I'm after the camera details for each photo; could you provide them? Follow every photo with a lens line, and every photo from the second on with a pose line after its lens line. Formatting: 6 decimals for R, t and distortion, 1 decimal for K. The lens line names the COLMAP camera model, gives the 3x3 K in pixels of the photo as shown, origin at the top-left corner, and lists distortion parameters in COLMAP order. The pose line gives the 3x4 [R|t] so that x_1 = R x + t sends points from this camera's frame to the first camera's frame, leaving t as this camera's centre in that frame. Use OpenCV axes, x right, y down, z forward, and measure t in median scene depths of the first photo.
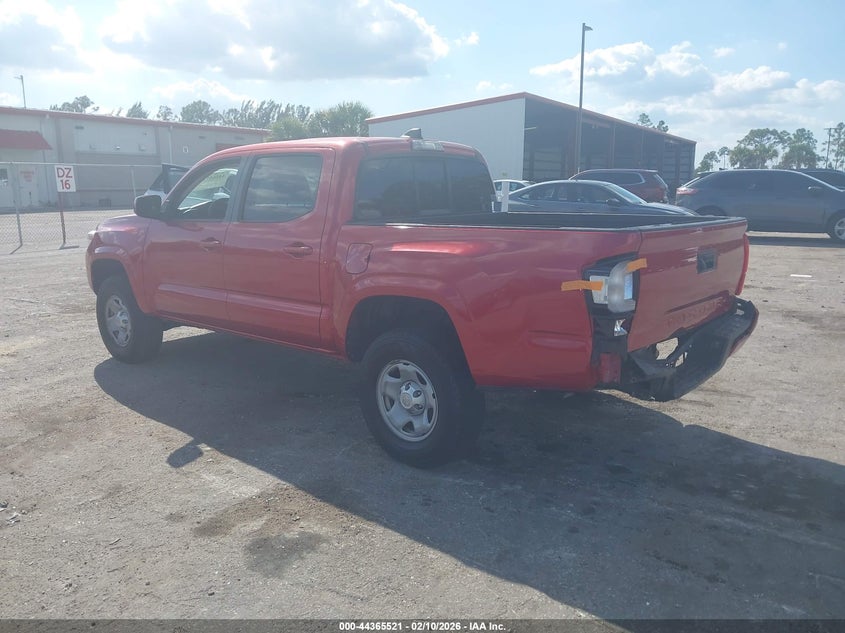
lens RADIAL K [[692.7, 0, 422.5], [0, 692.7, 316.5], [0, 0, 1]] dist [0.005935, 0.004103]
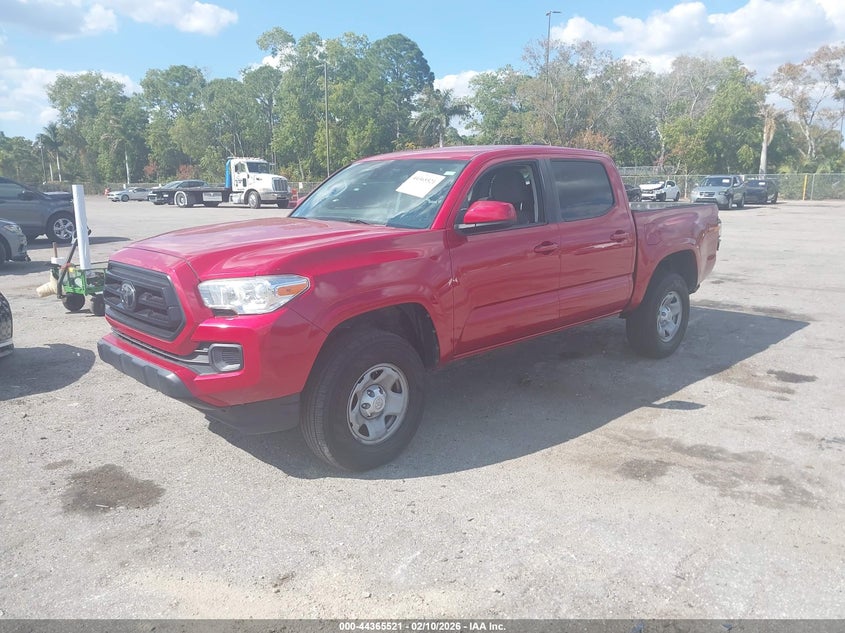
lens RADIAL K [[692.7, 0, 422.5], [0, 692.7, 316.5], [0, 0, 1]] dist [0.005935, 0.004103]
pose [[0.120134, -0.221499, 0.967732, -1.494266], [0.231393, 0.954191, 0.189674, -0.270484], [-0.965414, 0.201140, 0.165885, 1.186660]]
